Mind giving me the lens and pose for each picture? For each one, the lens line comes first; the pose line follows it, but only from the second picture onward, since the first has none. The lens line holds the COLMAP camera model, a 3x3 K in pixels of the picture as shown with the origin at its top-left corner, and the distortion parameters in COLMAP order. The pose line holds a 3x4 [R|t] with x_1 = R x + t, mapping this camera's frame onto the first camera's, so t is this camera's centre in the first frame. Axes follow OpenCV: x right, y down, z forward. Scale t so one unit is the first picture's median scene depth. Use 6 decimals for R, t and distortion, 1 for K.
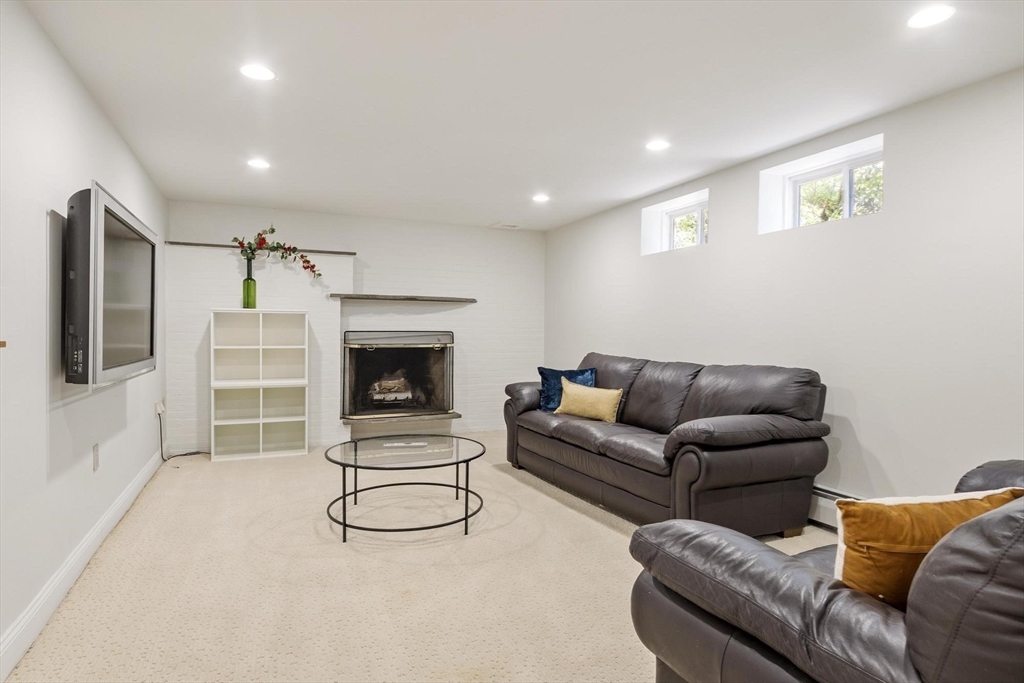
lens RADIAL K [[582.2, 0, 512.0], [0, 582.2, 341.5], [0, 0, 1]] dist [0.000323, -0.000060]
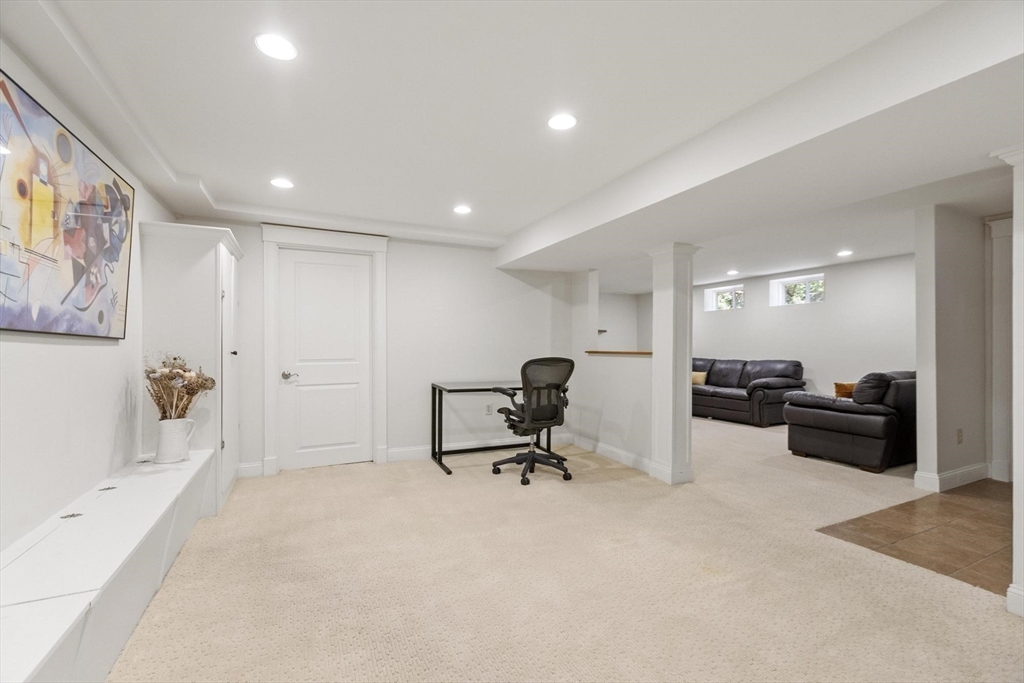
lens RADIAL K [[442.8, 0, 512.0], [0, 442.8, 341.5], [0, 0, 1]] dist [-0.015894, -0.000222]
pose [[0.999822, -0.005093, 0.018189, -0.769845], [0.005579, 0.999626, -0.026780, 0.005290], [-0.018045, 0.026877, 0.999476, -0.915878]]
